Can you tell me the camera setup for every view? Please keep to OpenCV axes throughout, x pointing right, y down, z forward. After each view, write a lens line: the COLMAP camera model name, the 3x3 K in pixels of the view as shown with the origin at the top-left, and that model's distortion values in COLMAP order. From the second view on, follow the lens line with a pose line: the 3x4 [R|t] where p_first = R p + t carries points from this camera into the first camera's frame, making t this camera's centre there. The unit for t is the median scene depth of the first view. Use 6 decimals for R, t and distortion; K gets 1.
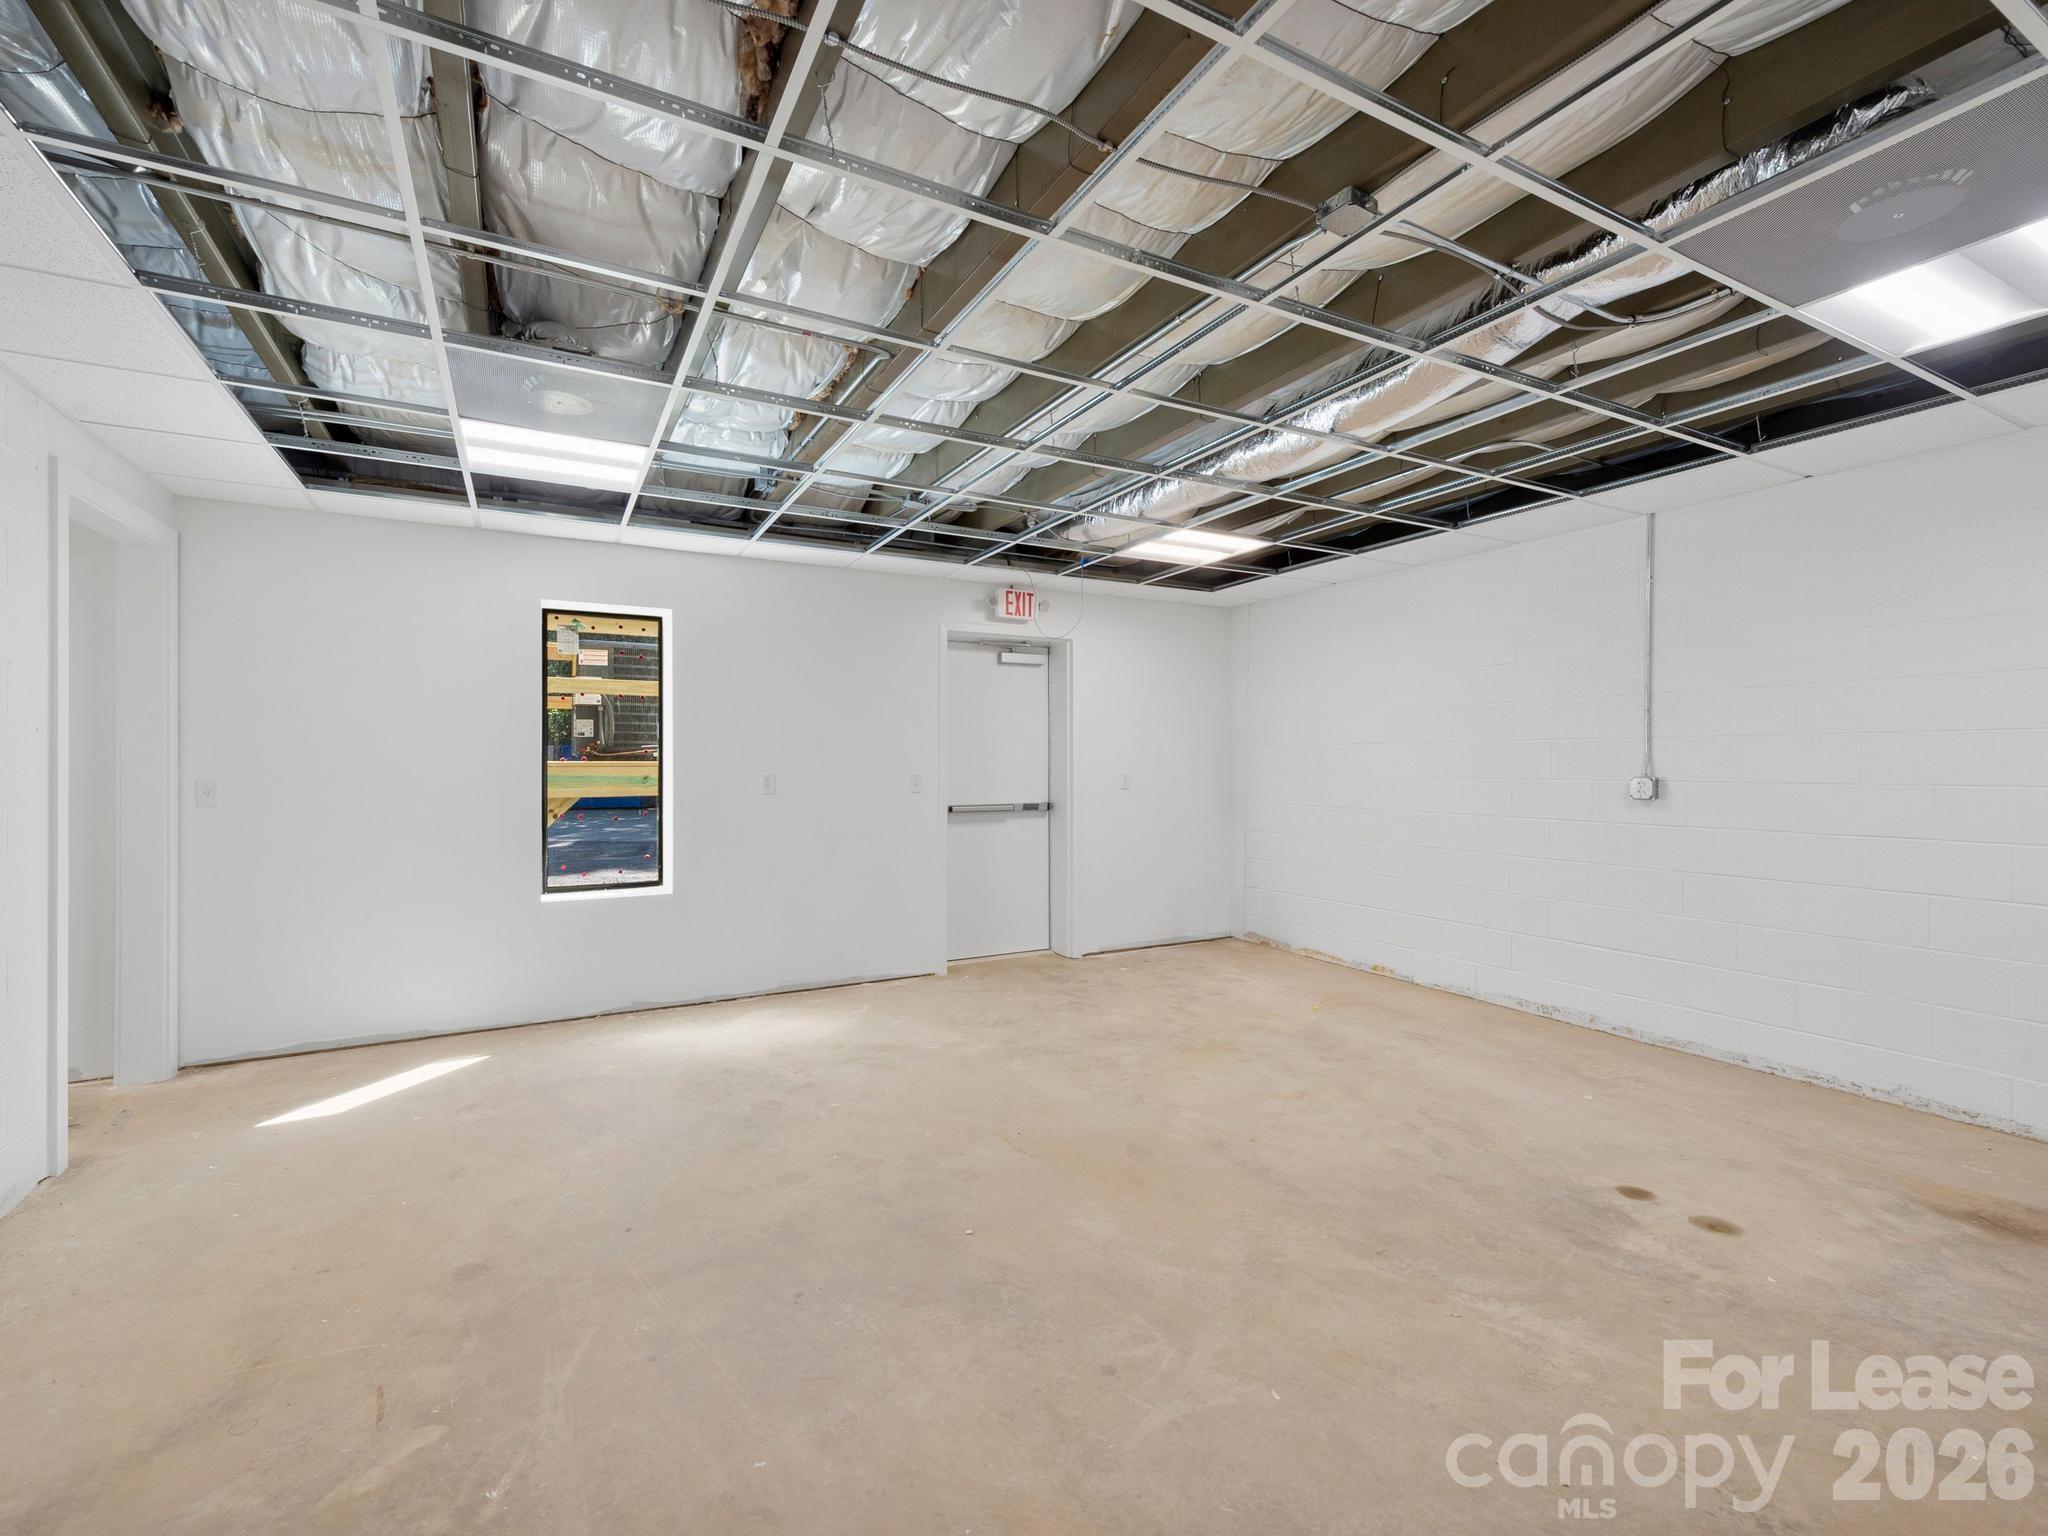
lens RADIAL K [[907.3, 0, 1021.8], [0, 907.3, 760.9], [0, 0, 1]] dist [0.019774, -0.007397]
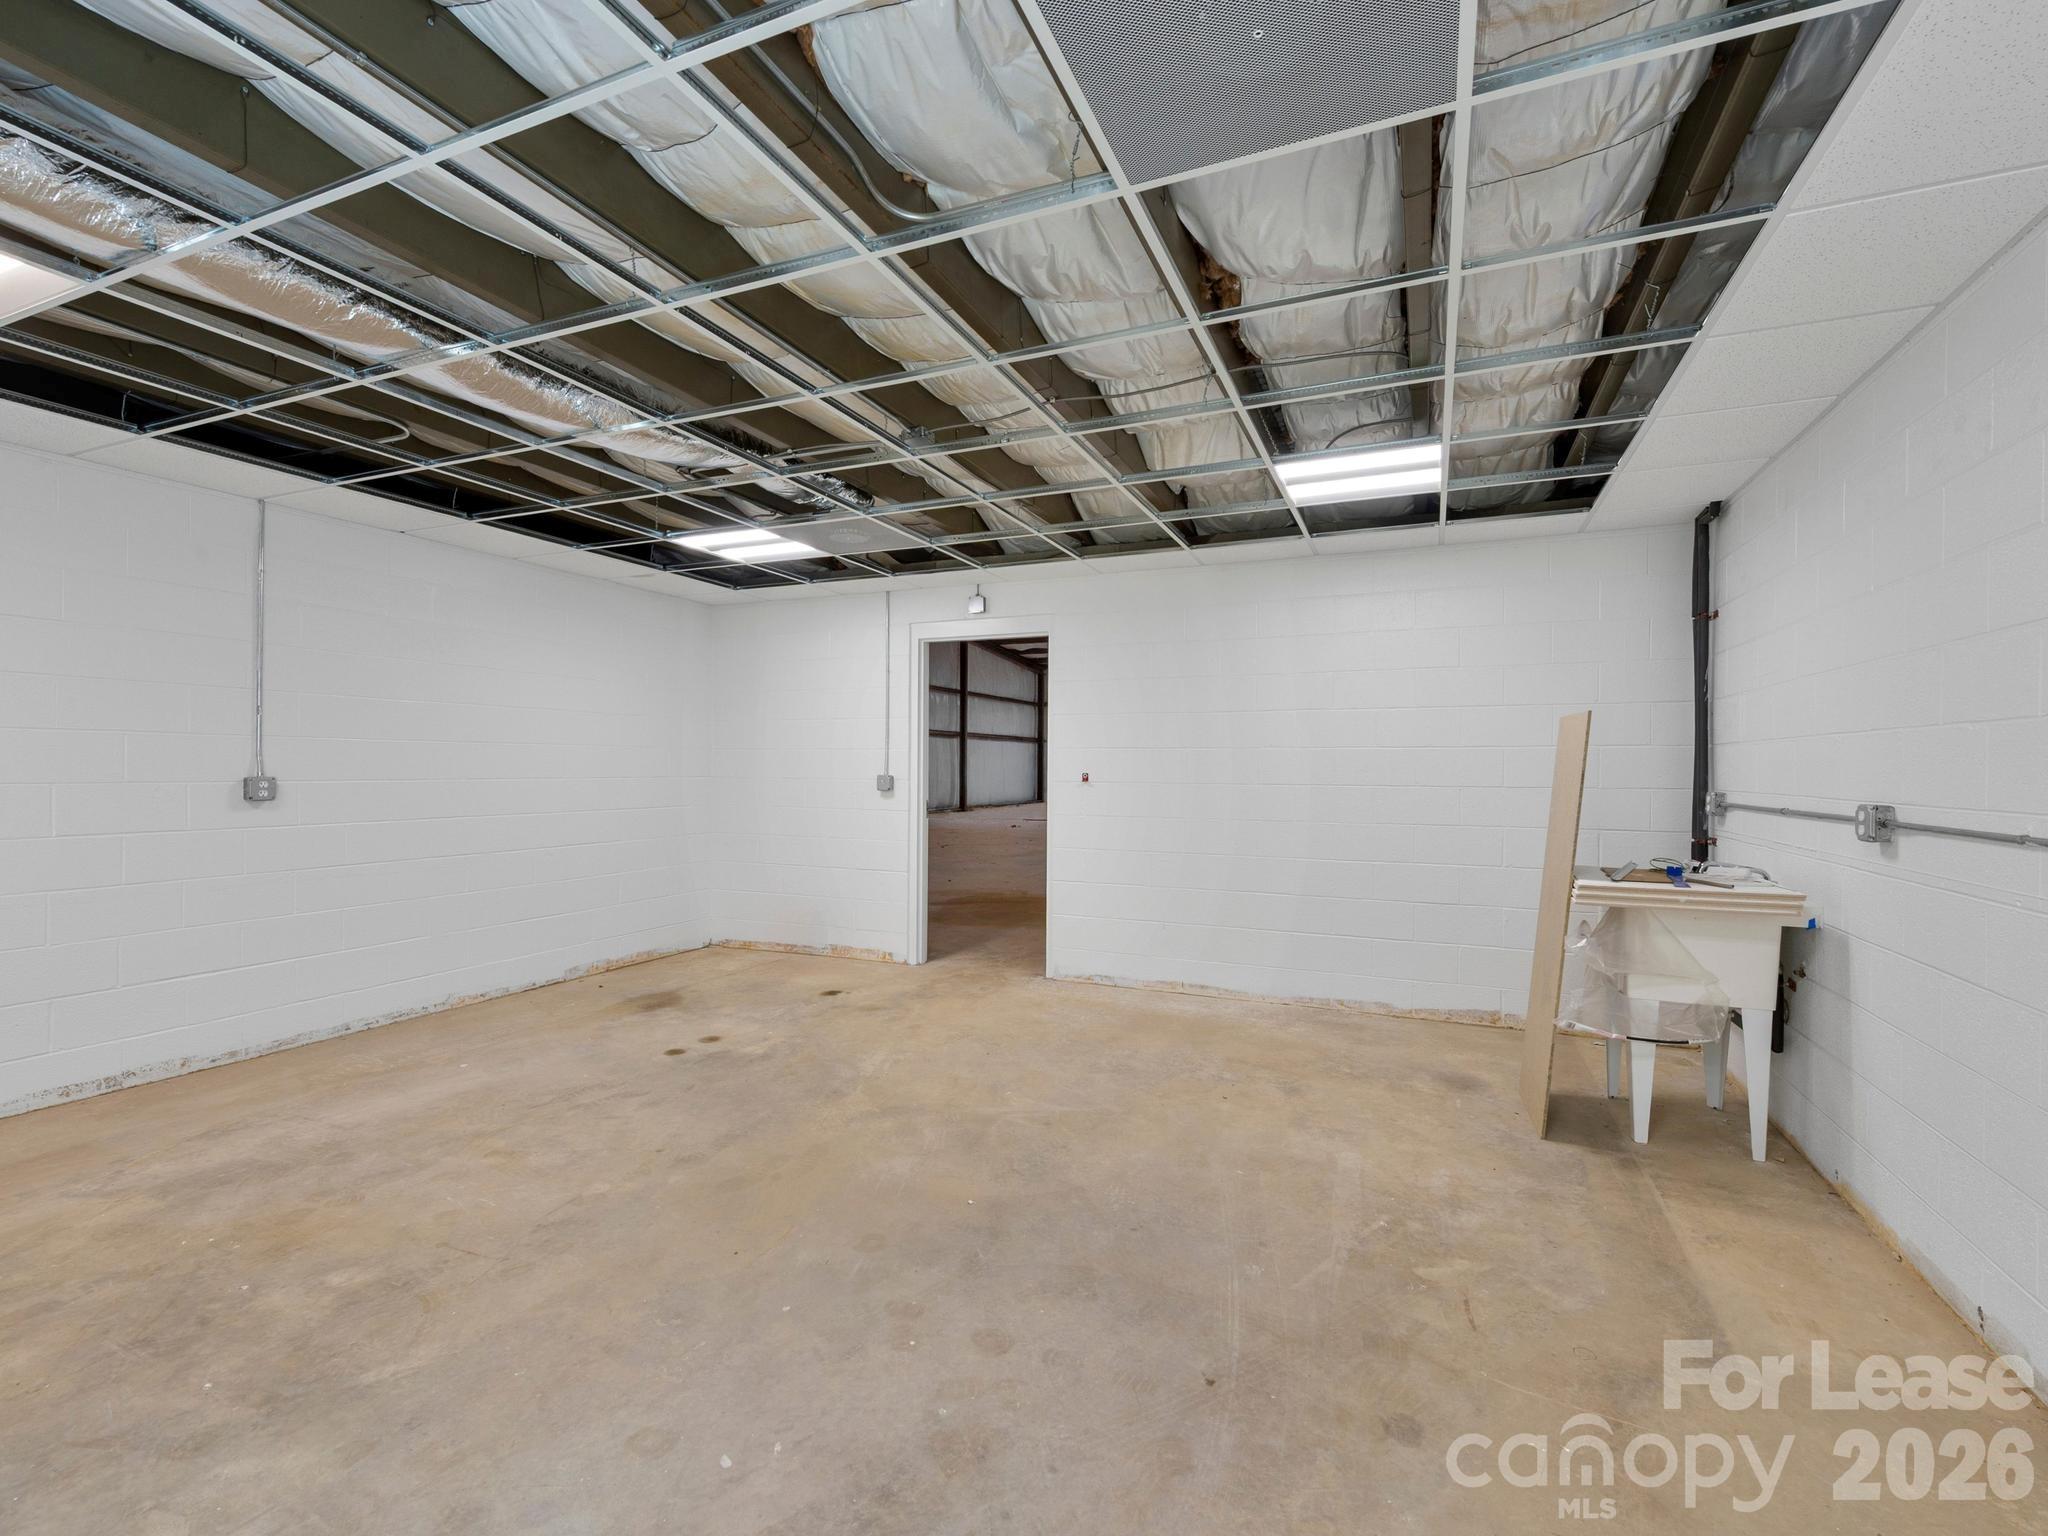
lens RADIAL K [[920.0, 0, 1020.5], [0, 920.0, 754.9], [0, 0, 1]] dist [0.019303, -0.007580]
pose [[-0.609976, 0.008882, 0.792370, -0.640375], [-0.006797, 0.999842, -0.016440, 0.004936], [-0.792391, -0.015414, -0.609819, 1.082665]]
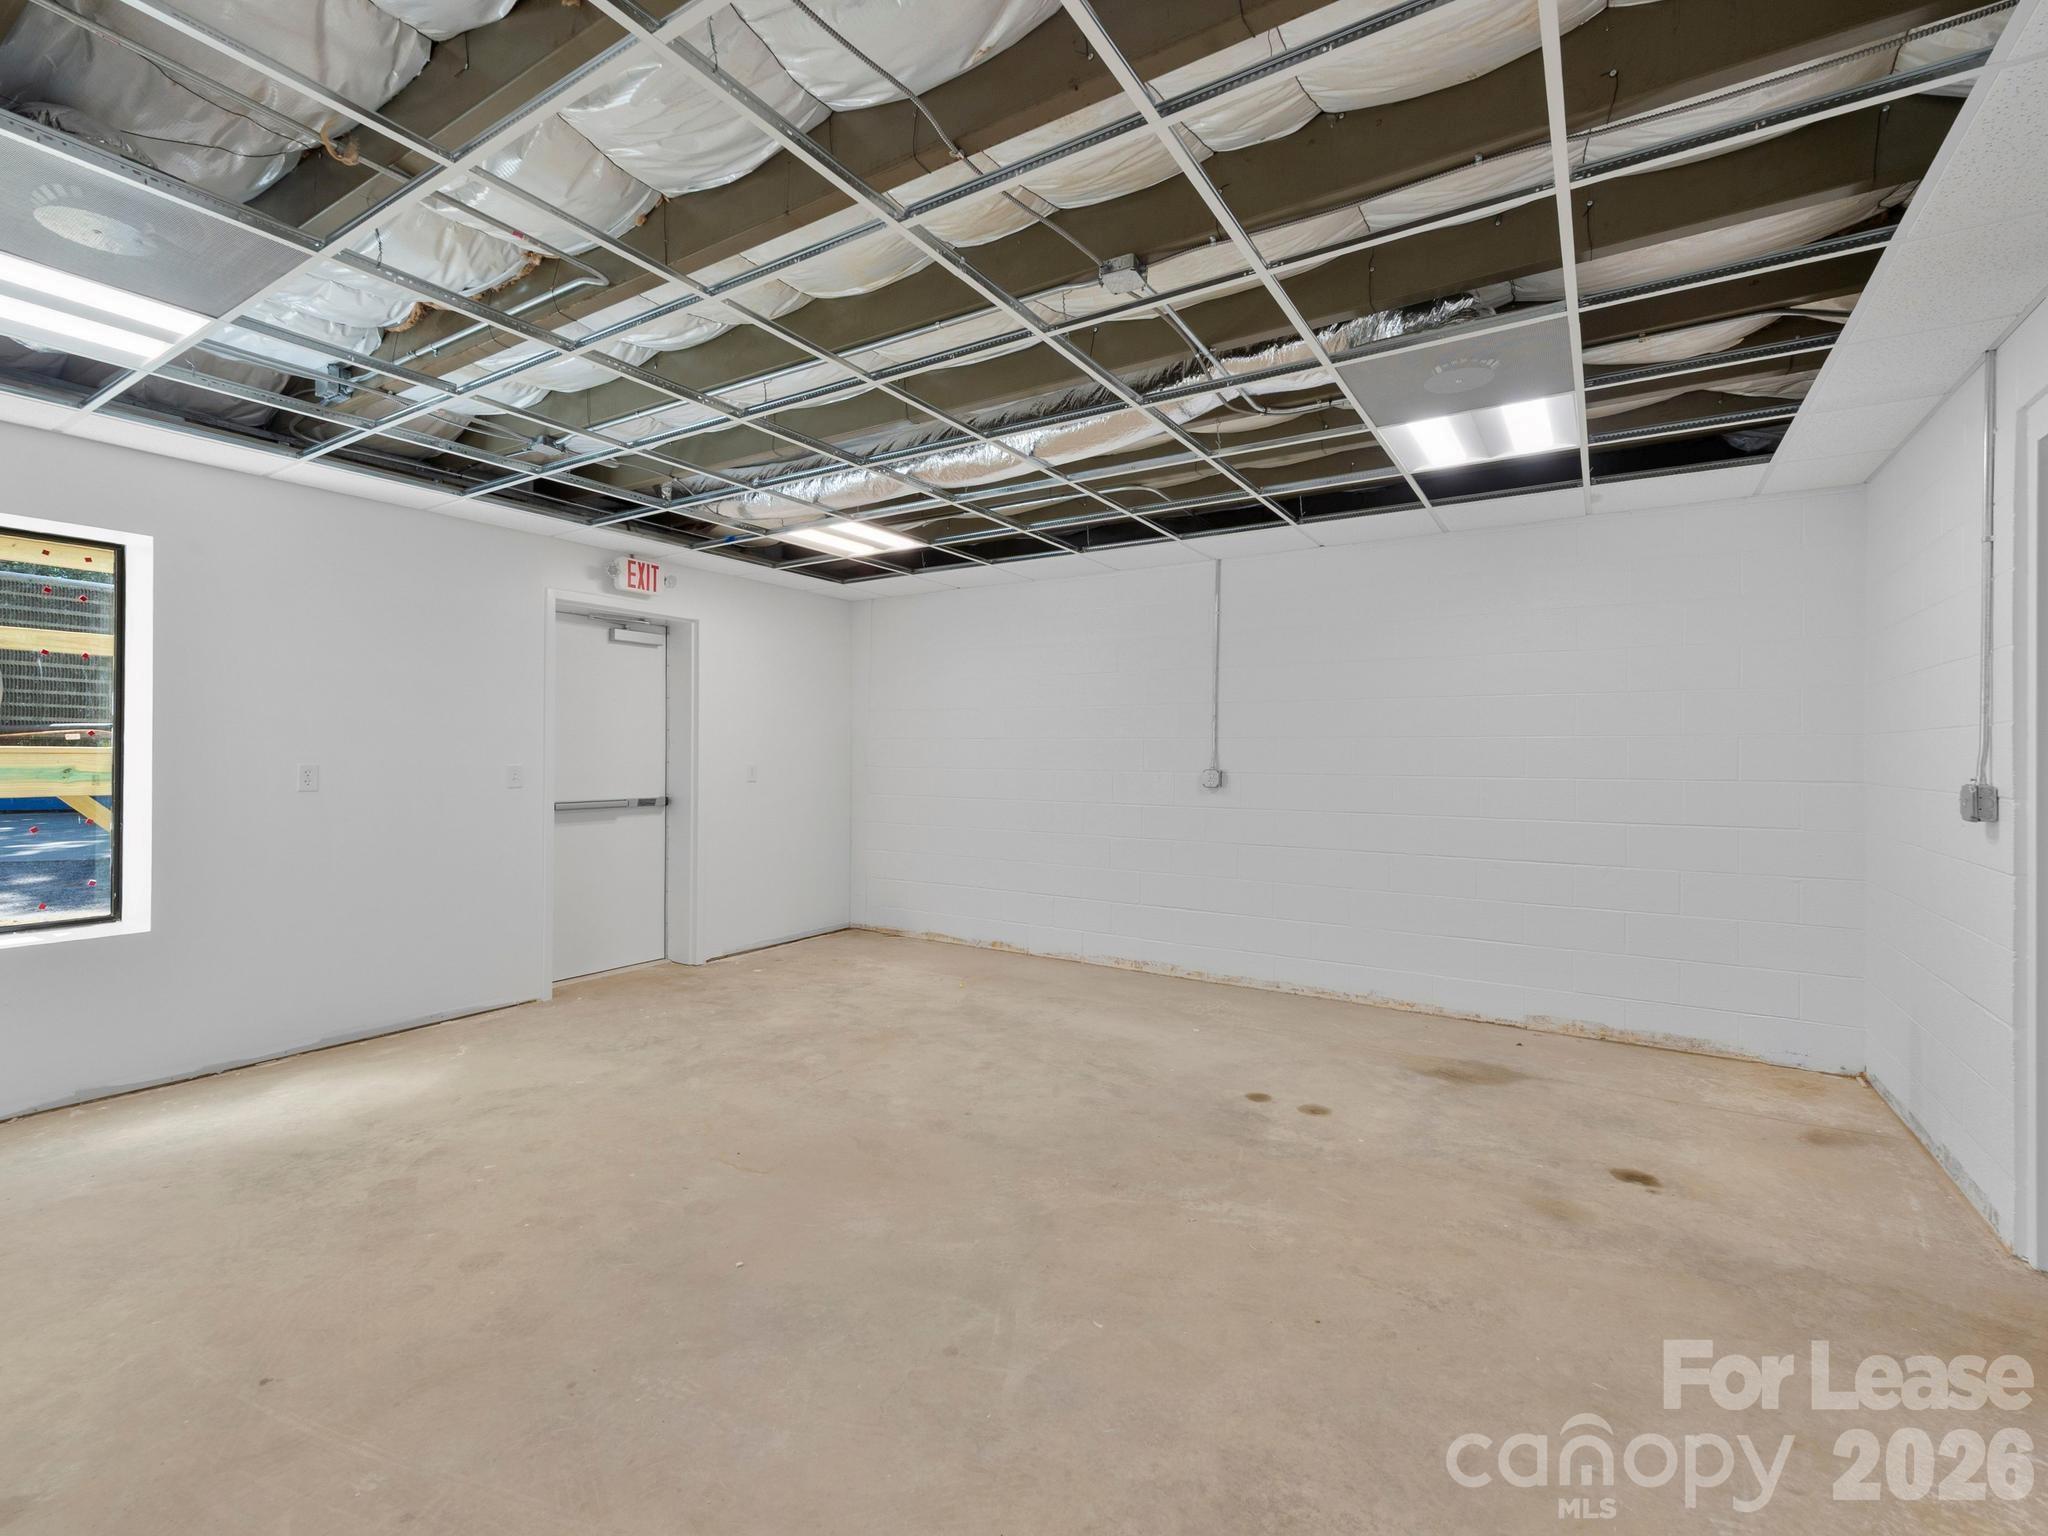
lens RADIAL K [[920.0, 0, 1020.5], [0, 920.0, 754.9], [0, 0, 1]] dist [0.019303, -0.007580]
pose [[0.875060, 0.007627, 0.483955, -0.177604], [-0.009231, 0.999957, 0.000931, -0.001259], [-0.483927, -0.005282, 0.875092, 0.030185]]
